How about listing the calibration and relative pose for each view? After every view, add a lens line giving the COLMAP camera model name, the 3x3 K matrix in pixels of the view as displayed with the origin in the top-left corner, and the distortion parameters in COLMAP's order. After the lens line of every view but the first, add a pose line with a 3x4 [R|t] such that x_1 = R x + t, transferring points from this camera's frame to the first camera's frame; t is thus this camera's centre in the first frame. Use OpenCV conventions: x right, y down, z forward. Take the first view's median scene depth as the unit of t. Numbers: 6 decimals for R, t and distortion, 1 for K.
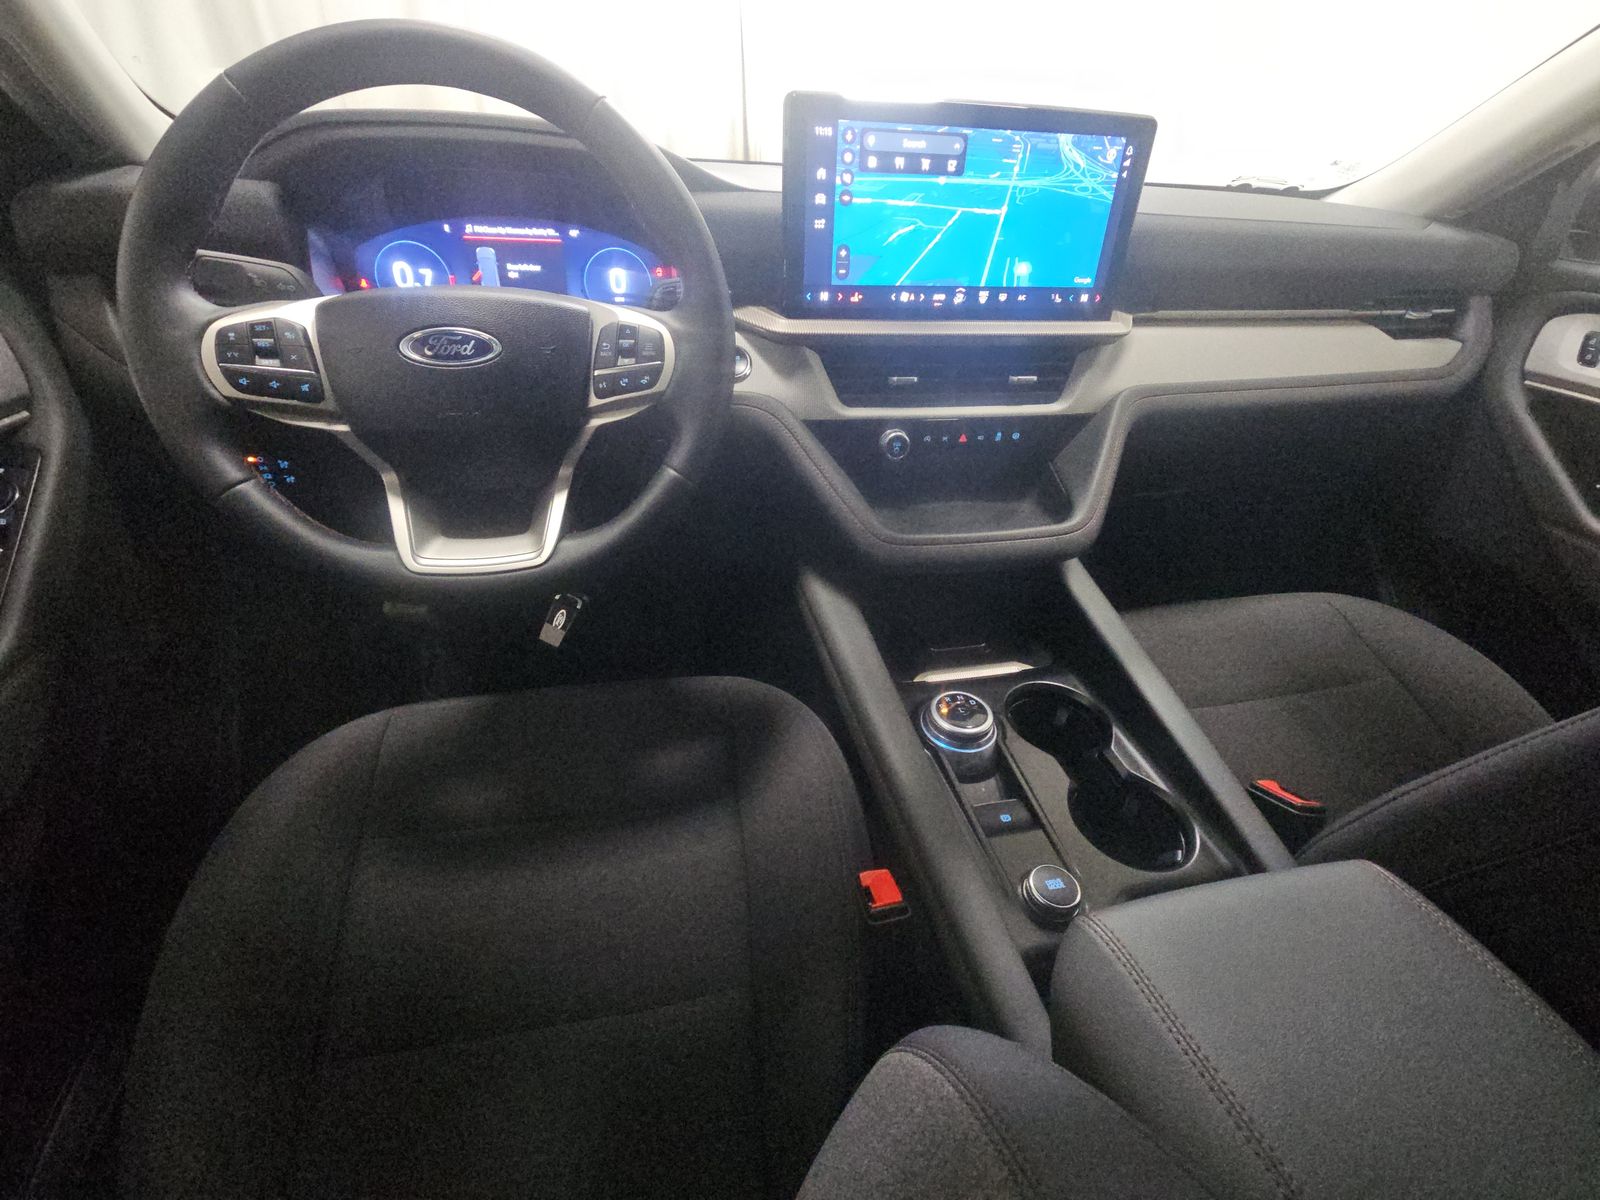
lens RADIAL K [[637.0, 0, 800.0], [0, 637.0, 600.0], [0, 0, 1]] dist [0.000189, -0.000181]
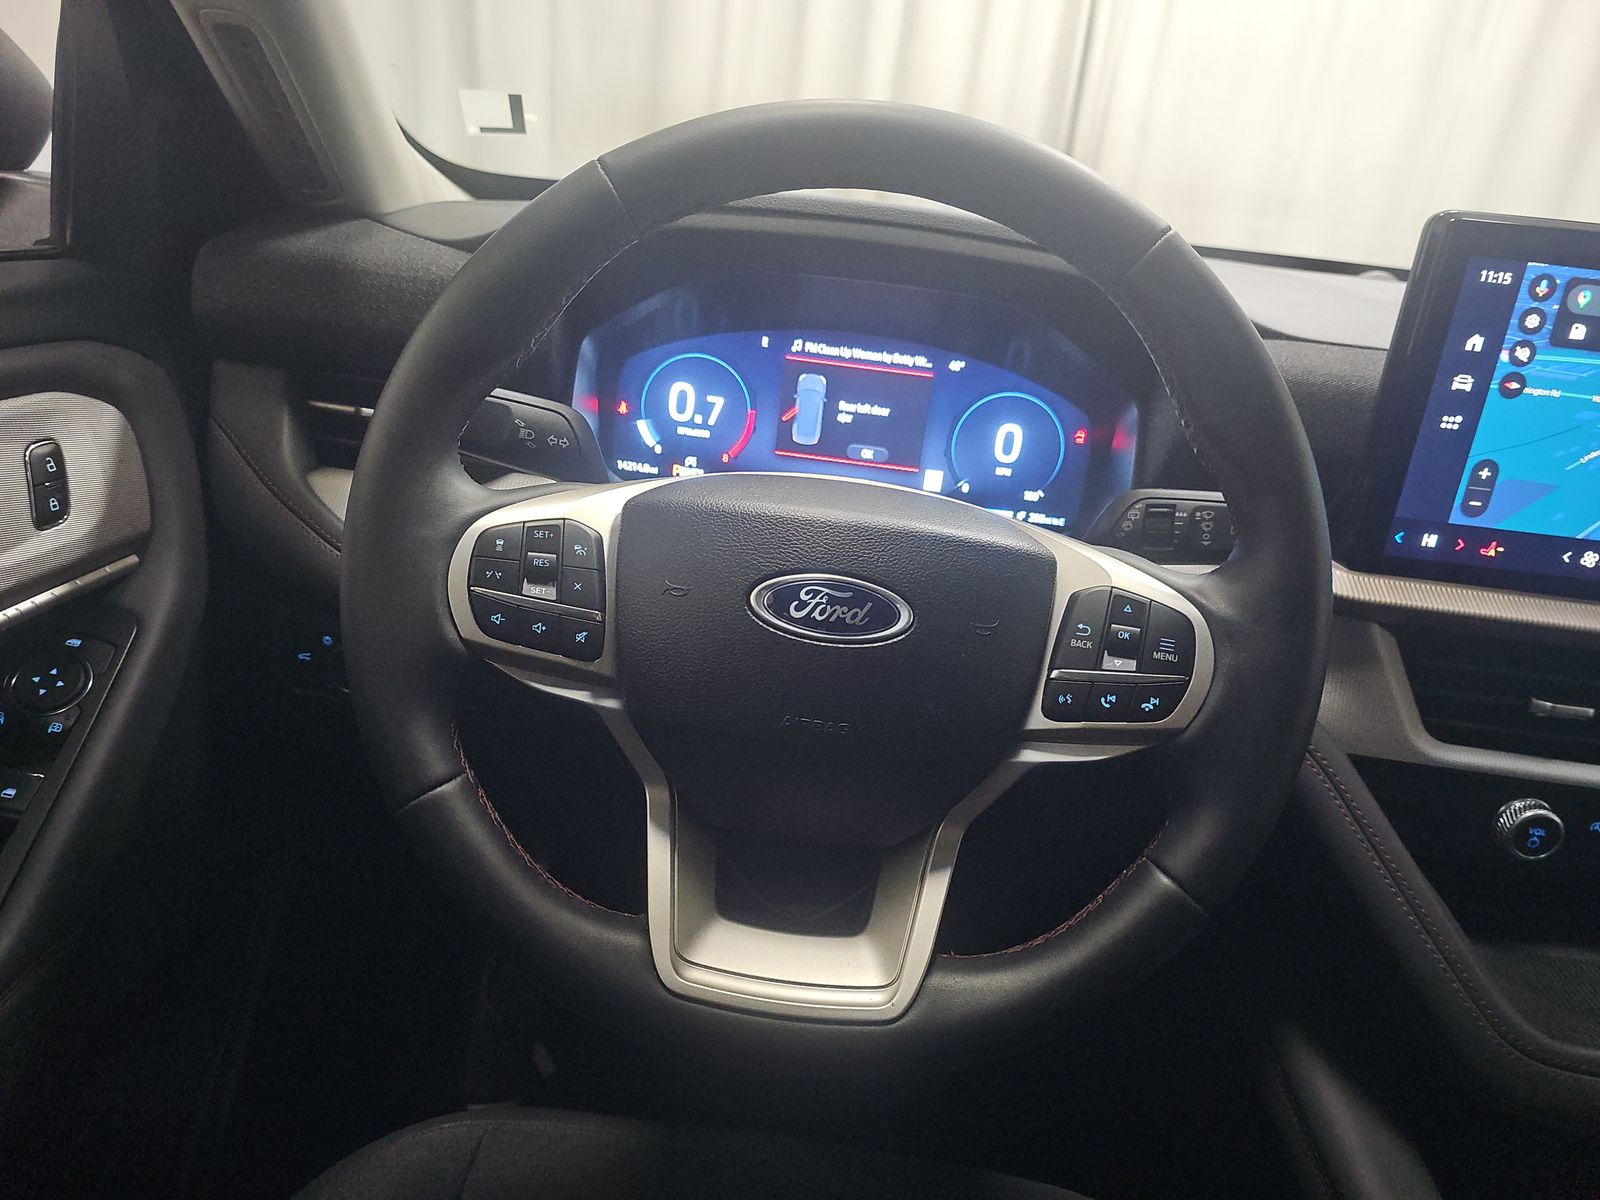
lens RADIAL K [[1047.3, 0, 800.0], [0, 1047.3, 600.0], [0, 0, 1]] dist [0.054169, -0.065595]
pose [[0.963056, 0.159086, -0.217288, -0.301611], [-0.200511, 0.962216, -0.184216, -0.182648], [0.179772, 0.220979, 0.958567, 0.080988]]
